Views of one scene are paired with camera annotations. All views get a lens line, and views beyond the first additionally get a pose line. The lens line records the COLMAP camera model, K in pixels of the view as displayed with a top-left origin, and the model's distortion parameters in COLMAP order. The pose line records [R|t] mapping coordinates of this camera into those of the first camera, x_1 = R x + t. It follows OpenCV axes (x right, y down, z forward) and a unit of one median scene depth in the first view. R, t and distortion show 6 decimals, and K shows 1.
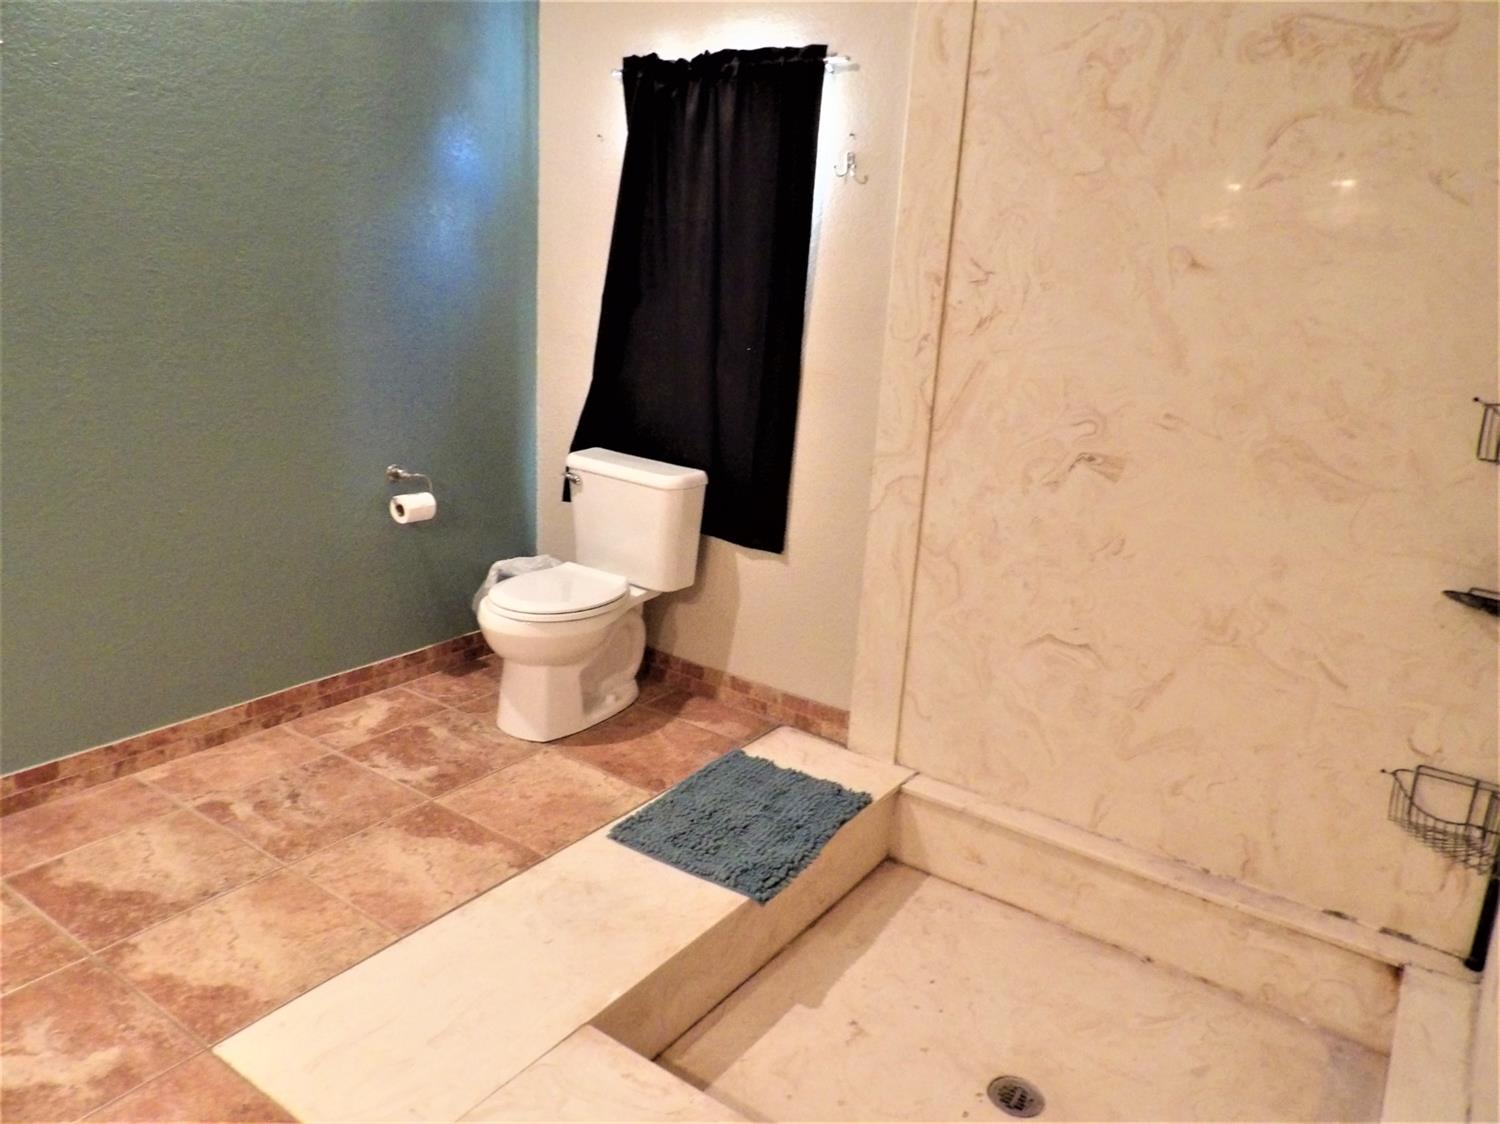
lens RADIAL K [[1068.0, 0, 757.5], [0, 1068.0, 560.5], [0, 0, 1]] dist [-0.020801, 0.021779]
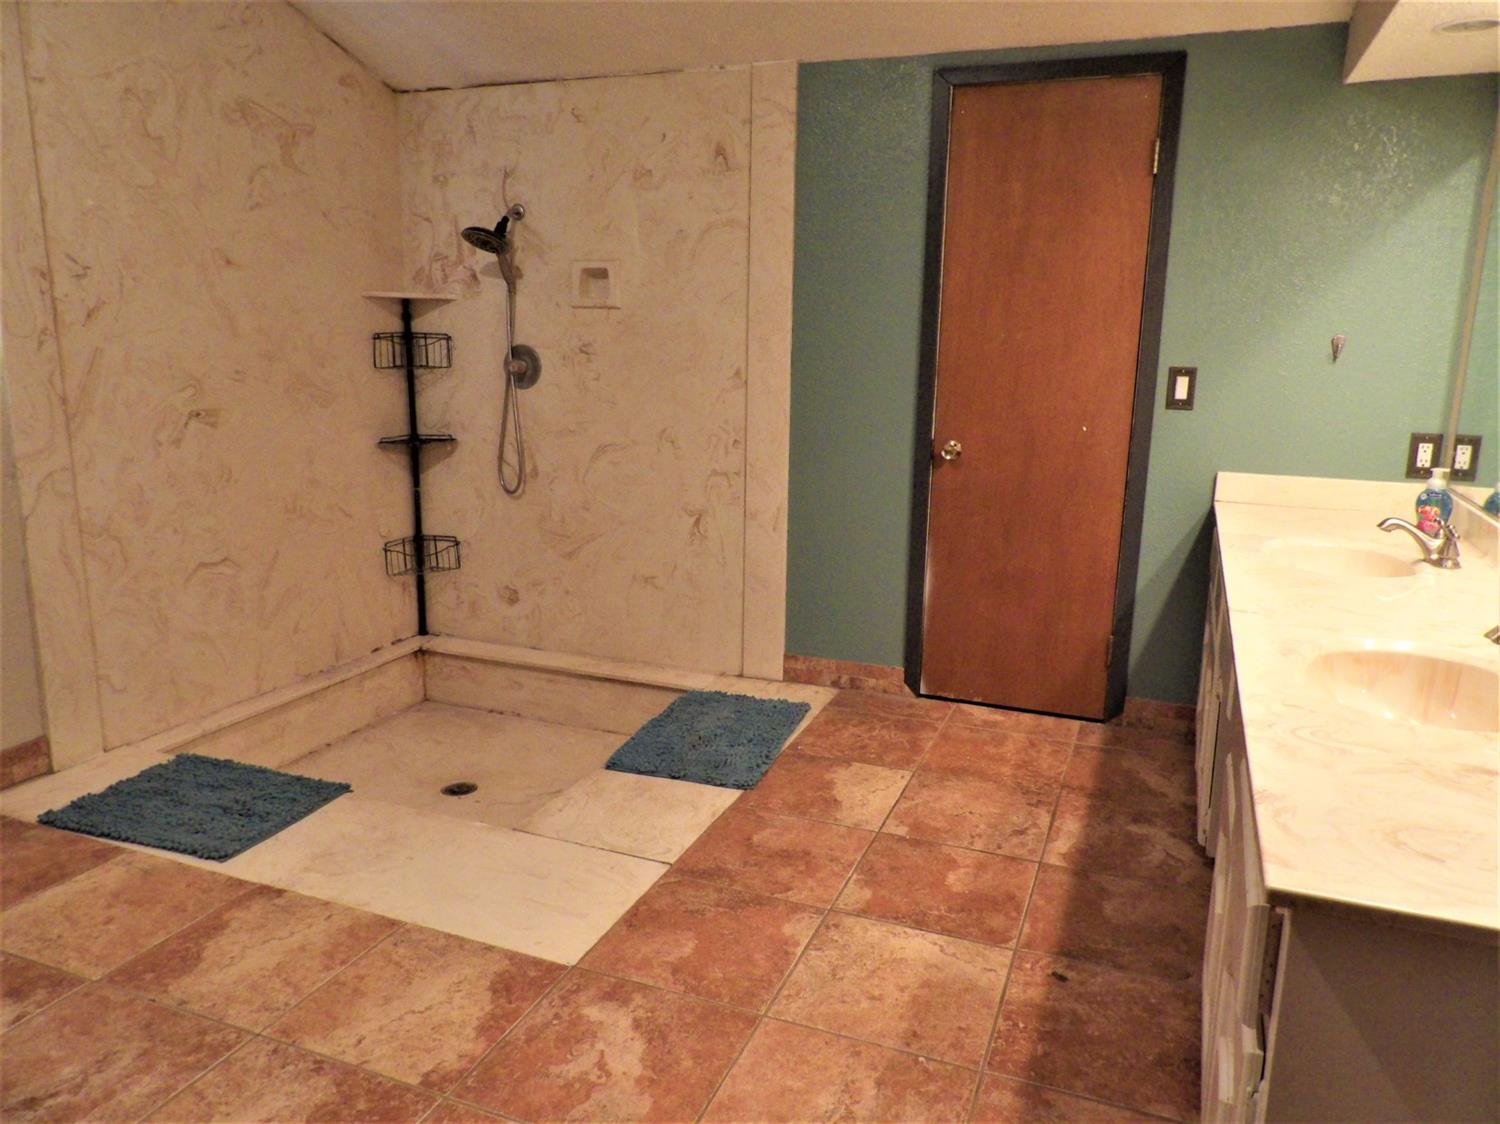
lens RADIAL K [[1068.0, 0, 757.9], [0, 1068.0, 562.8], [0, 0, 1]] dist [-0.020801, 0.021779]
pose [[-0.223047, -0.274192, 0.935451, -1.112123], [0.223790, 0.919593, 0.322904, -0.199921], [-0.948772, 0.281367, -0.143751, 0.620366]]
